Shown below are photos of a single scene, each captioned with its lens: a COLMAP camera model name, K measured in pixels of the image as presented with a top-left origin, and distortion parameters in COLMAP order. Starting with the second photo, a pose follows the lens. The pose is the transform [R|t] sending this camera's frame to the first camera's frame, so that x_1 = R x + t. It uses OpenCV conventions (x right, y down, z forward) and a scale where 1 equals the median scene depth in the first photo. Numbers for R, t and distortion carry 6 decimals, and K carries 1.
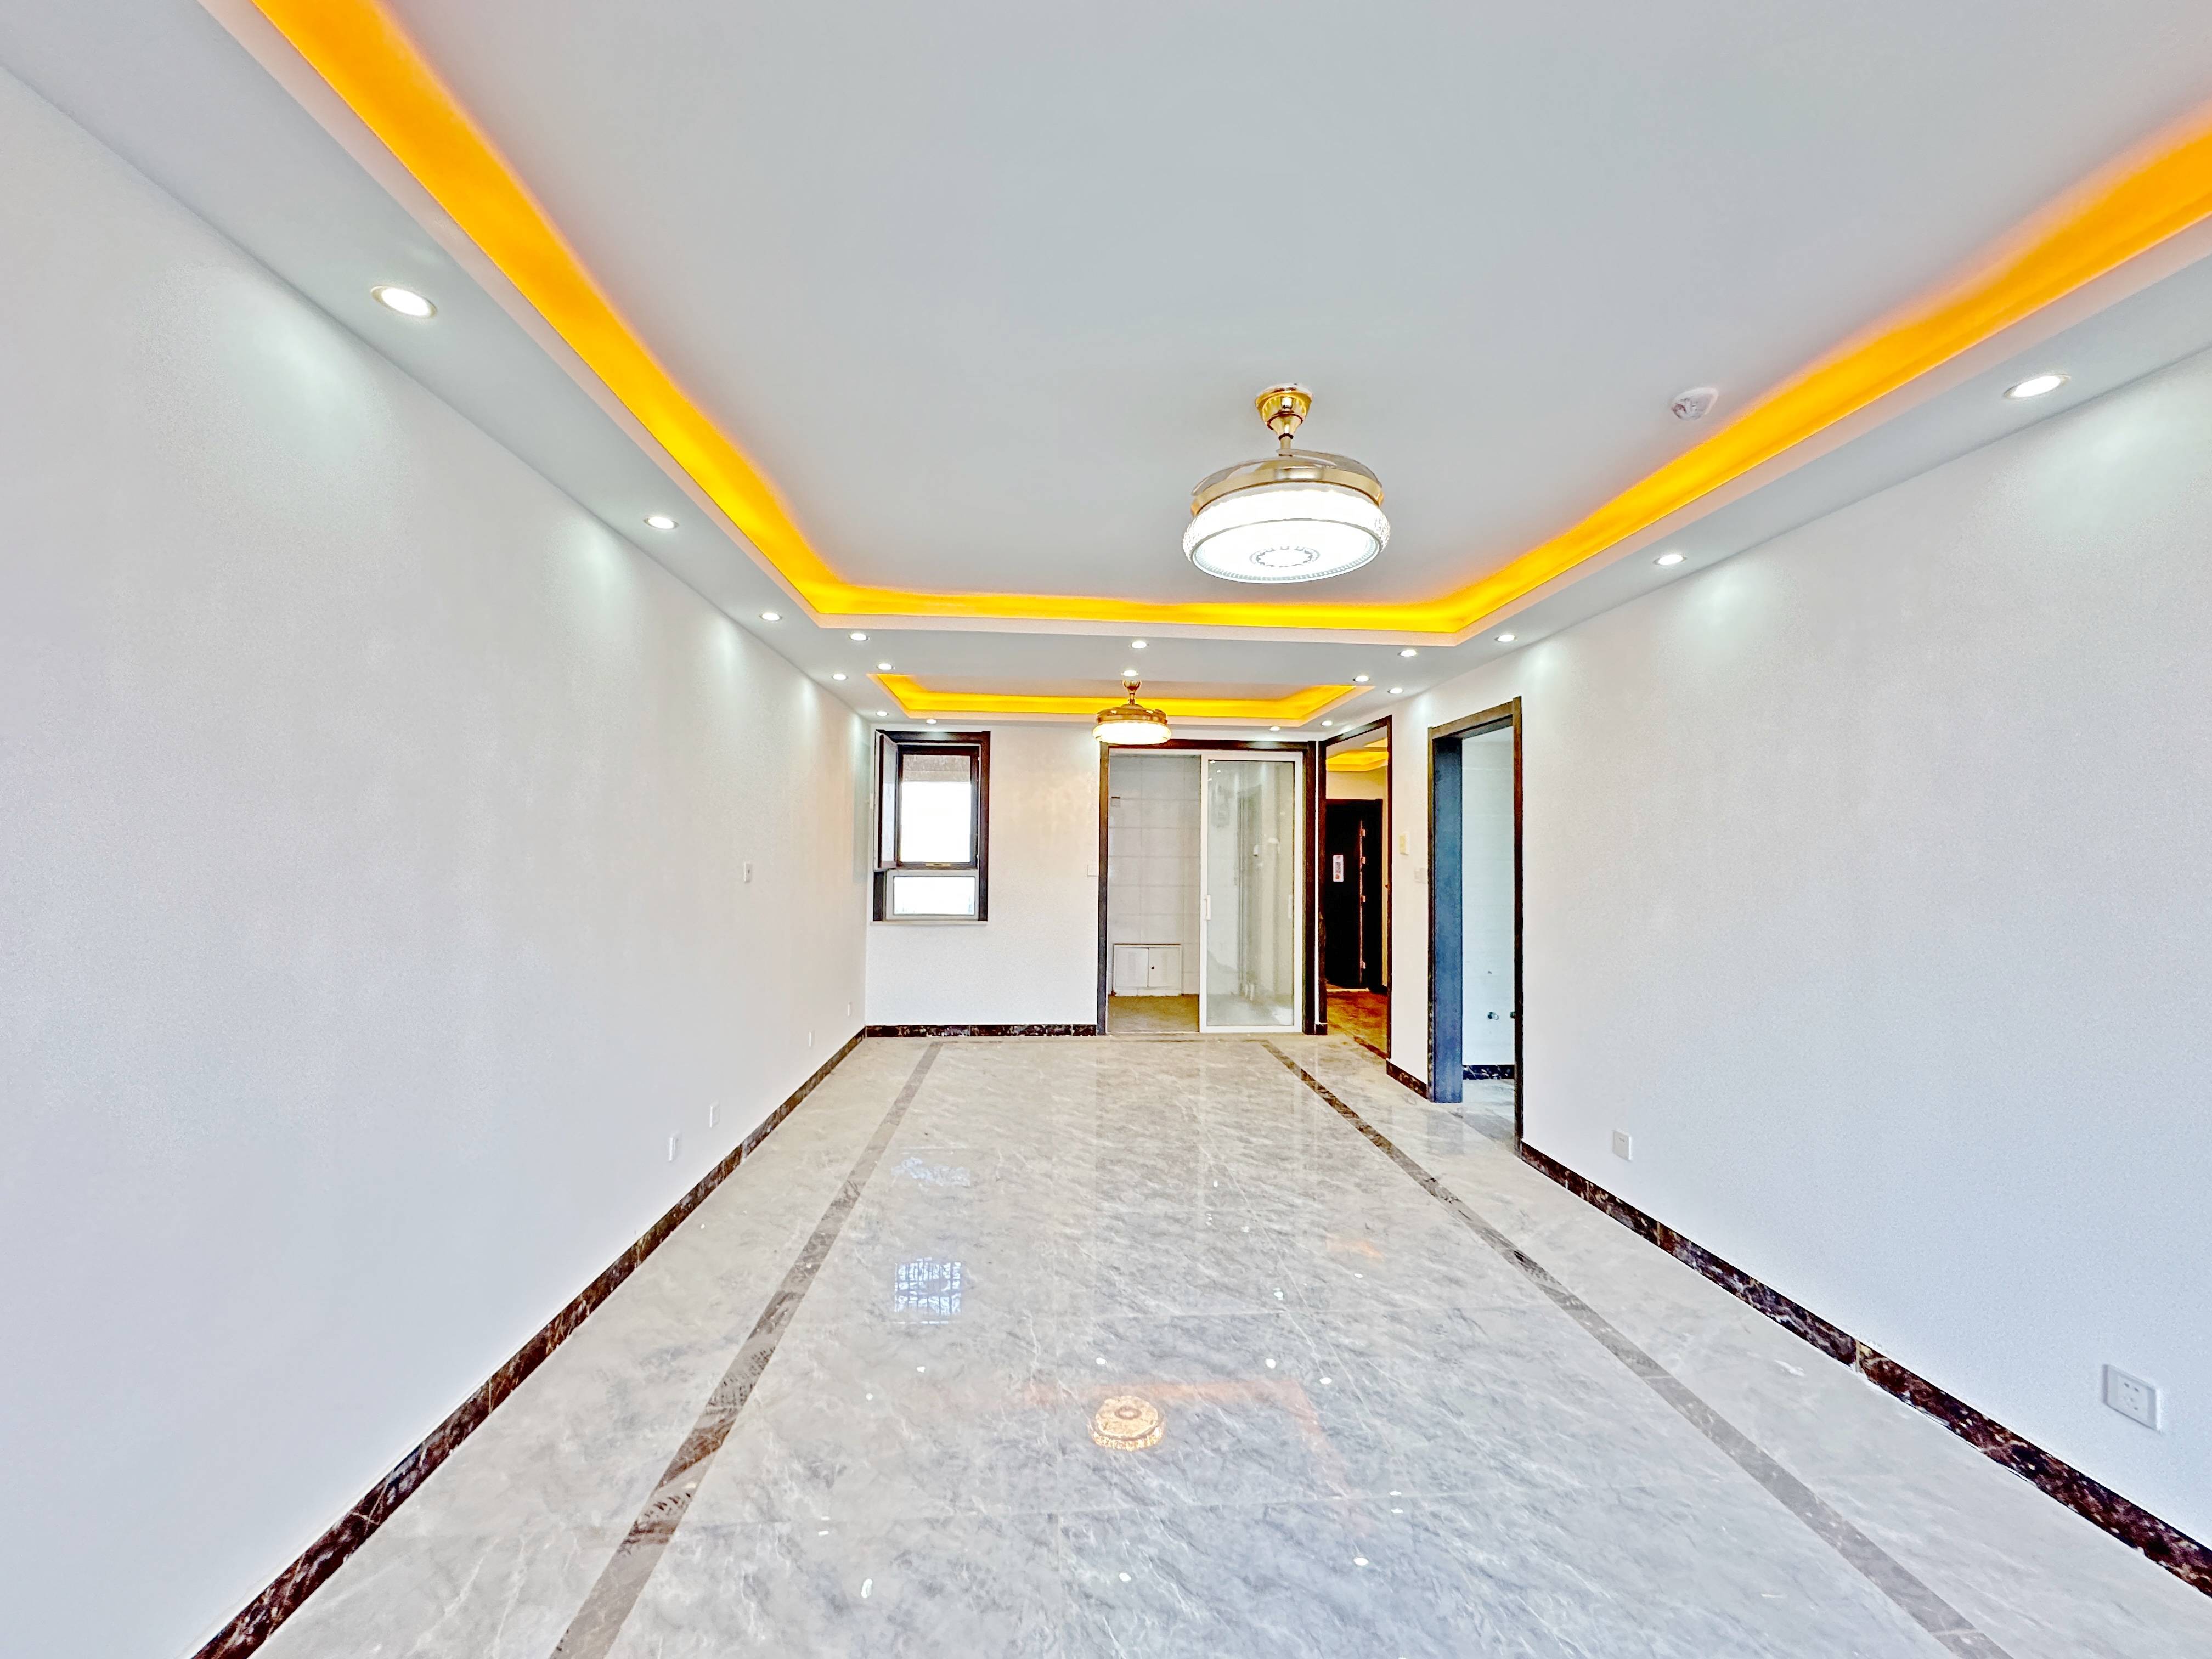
lens RADIAL K [[888.7, 0, 1107.6], [0, 888.7, 831.1], [0, 0, 1]] dist [0.000936, 0.000116]
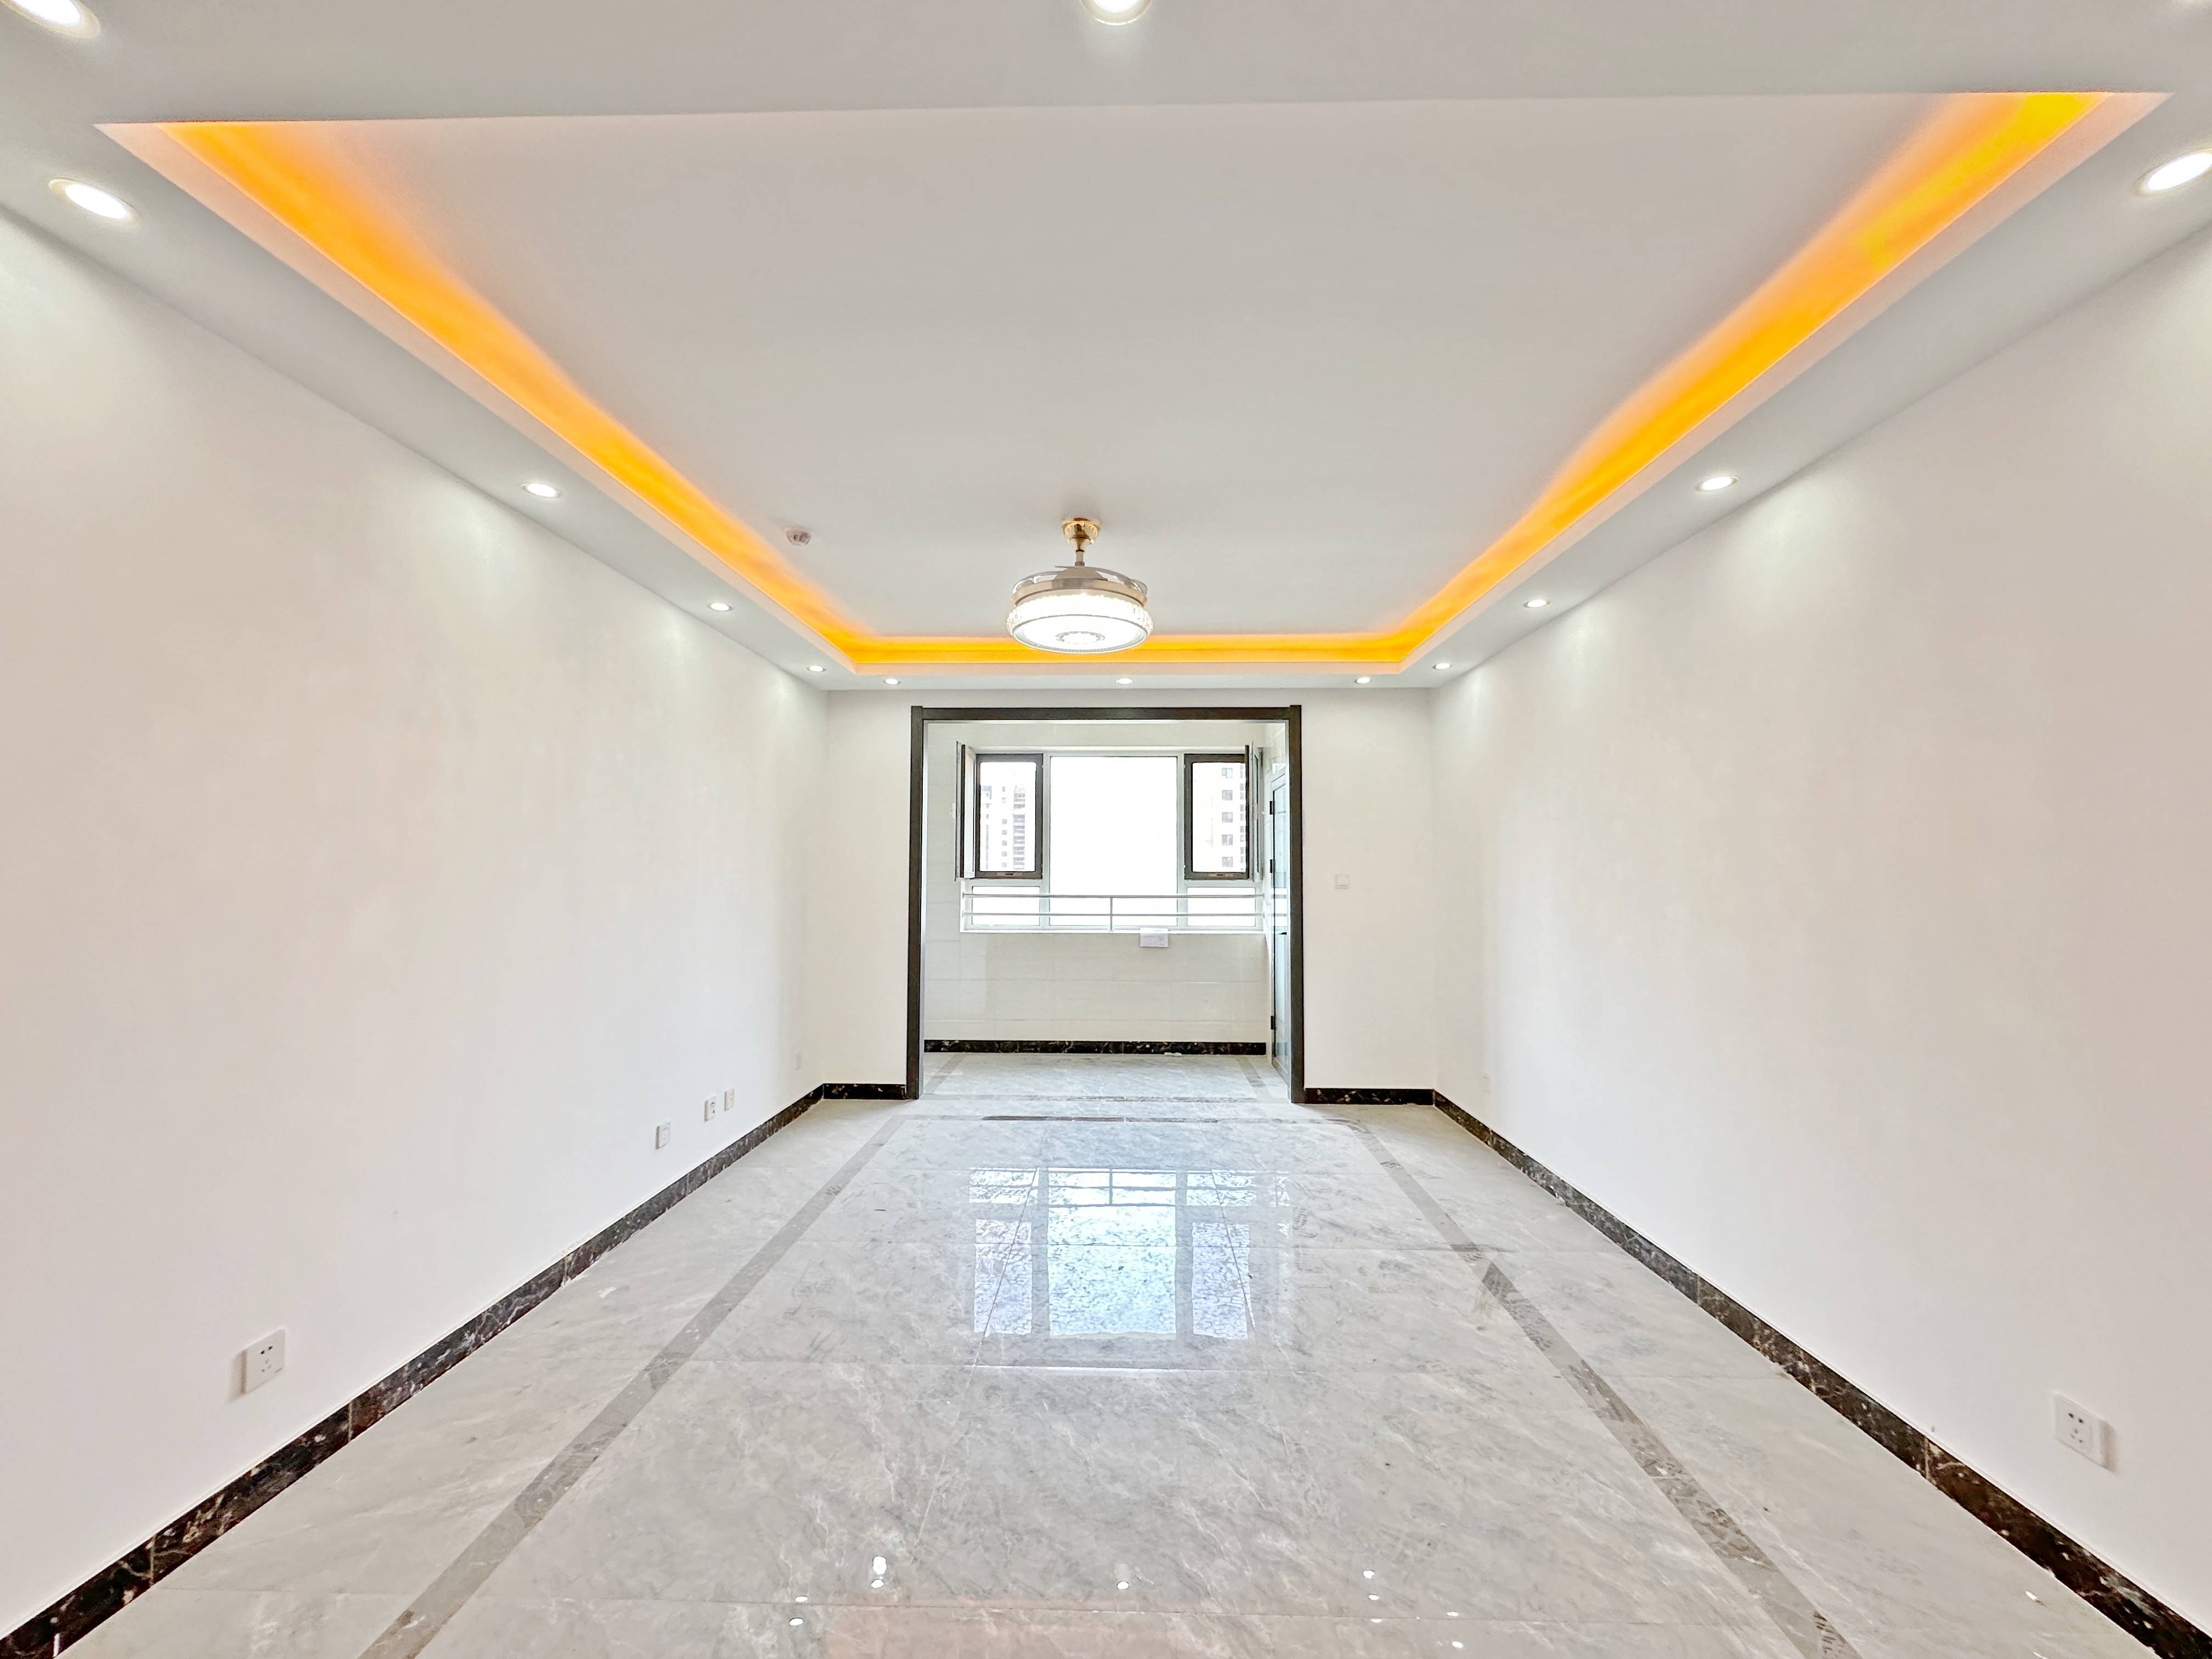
lens RADIAL K [[888.7, 0, 1110.8], [0, 888.7, 829.4], [0, 0, 1]] dist [0.000936, 0.000116]
pose [[-0.995693, -0.008034, 0.092365, 0.018371], [-0.015316, 0.996804, -0.078400, 0.086133], [-0.091440, -0.079477, -0.992634, 2.080086]]
